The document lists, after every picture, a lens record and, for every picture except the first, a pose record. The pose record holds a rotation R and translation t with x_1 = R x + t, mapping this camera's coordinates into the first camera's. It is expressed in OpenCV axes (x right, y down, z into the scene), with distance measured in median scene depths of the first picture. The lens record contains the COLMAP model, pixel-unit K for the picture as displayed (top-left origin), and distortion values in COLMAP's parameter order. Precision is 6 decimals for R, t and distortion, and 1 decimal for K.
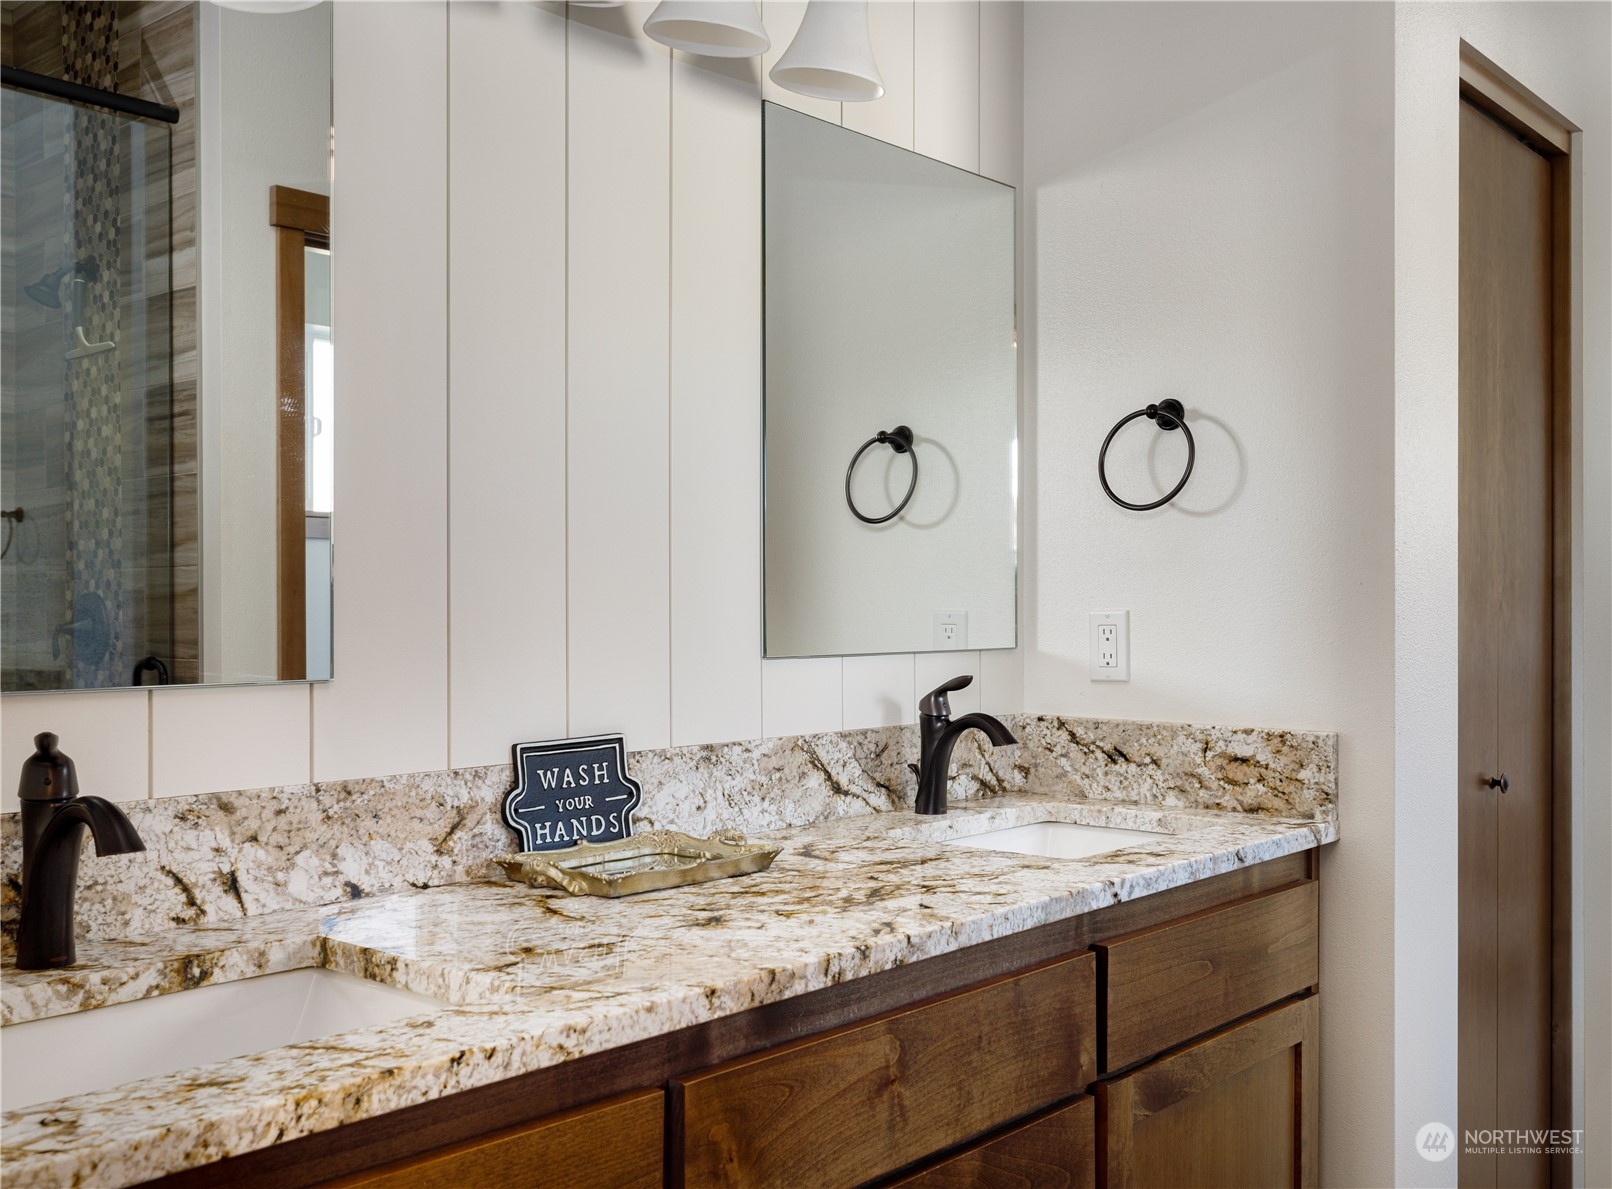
lens RADIAL K [[1542.4, 0, 806.6], [0, 1542.4, 596.6], [0, 0, 1]] dist [0.008539, 0.000000]
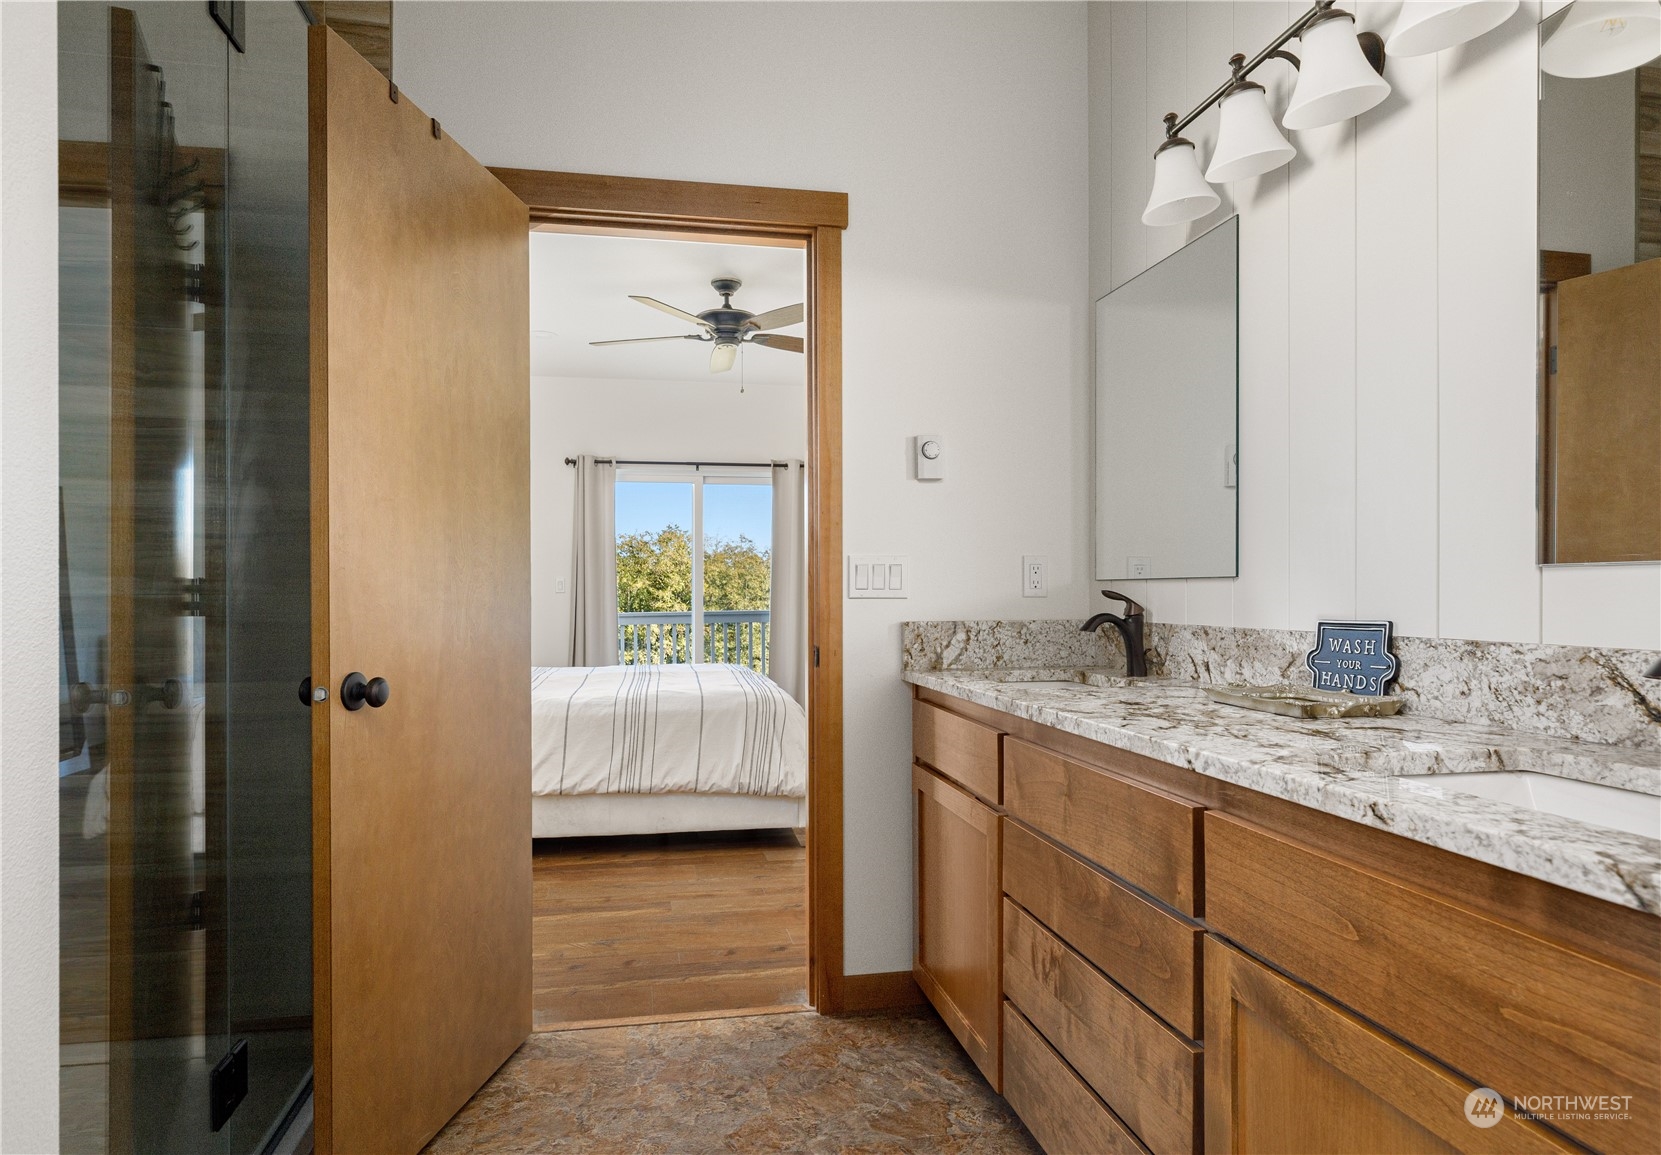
lens RADIAL K [[923.7, 0, 826.5], [0, 923.7, 589.1], [0, 0, 1]] dist [-0.001524, -0.000159]
pose [[-0.590643, -0.000560, -0.806933, 0.849933], [0.006411, 0.999965, -0.005387, 0.063000], [0.806908, -0.008355, -0.590618, 1.108601]]
